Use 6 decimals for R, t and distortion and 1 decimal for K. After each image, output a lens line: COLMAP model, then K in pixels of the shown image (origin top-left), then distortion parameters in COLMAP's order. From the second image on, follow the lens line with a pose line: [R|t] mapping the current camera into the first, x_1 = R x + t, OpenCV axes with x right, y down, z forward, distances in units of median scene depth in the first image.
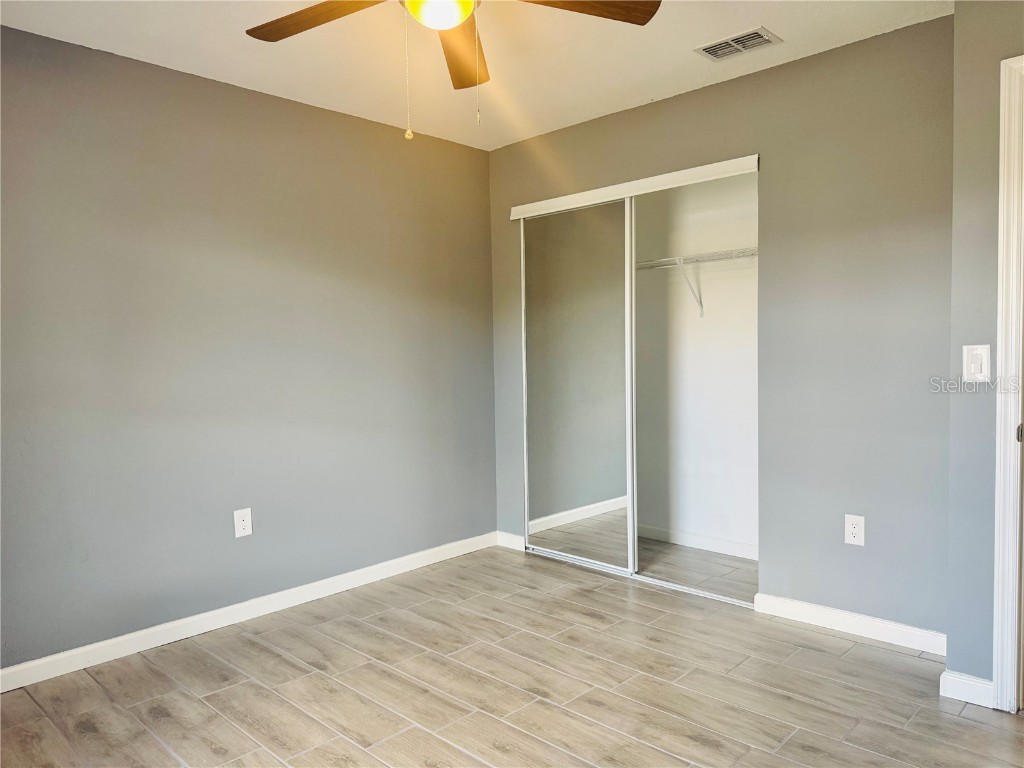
lens RADIAL K [[728.7, 0, 513.7], [0, 728.7, 384.3], [0, 0, 1]] dist [0.037208, -0.042358]
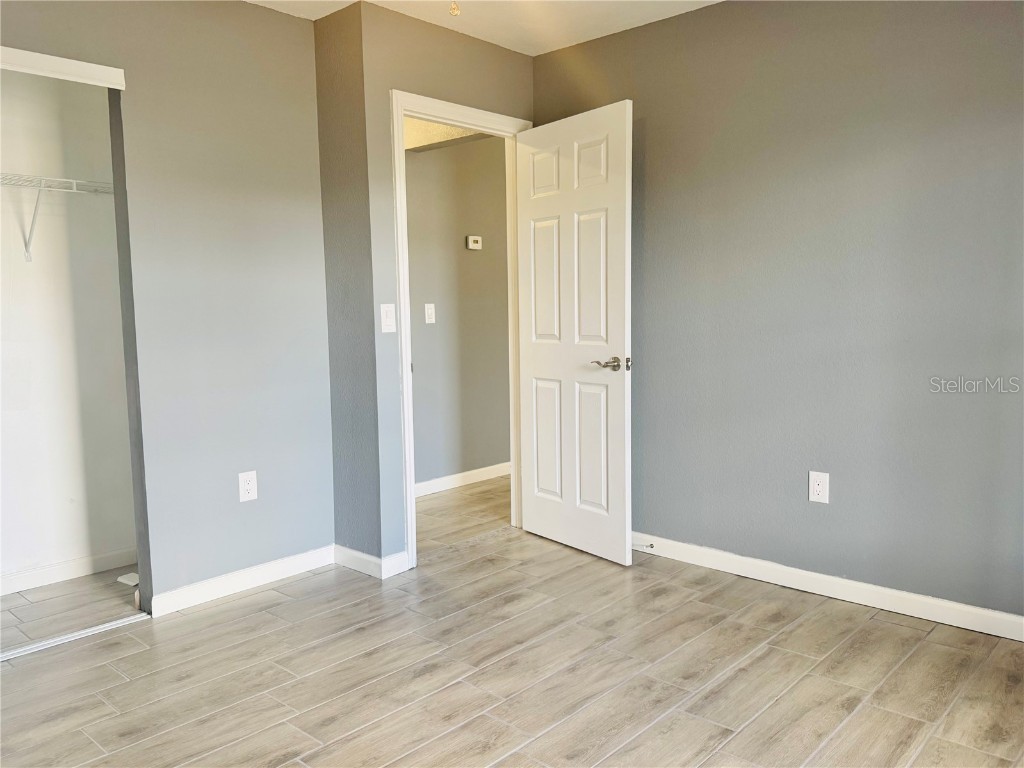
lens RADIAL K [[810.0, 0, 513.4], [0, 810.0, 384.3], [0, 0, 1]] dist [-0.013884, -0.005799]
pose [[-0.041617, -0.077623, 0.996114, -0.751109], [0.061799, 0.994869, 0.080107, -0.011437], [-0.997221, 0.064892, -0.036606, 0.756487]]
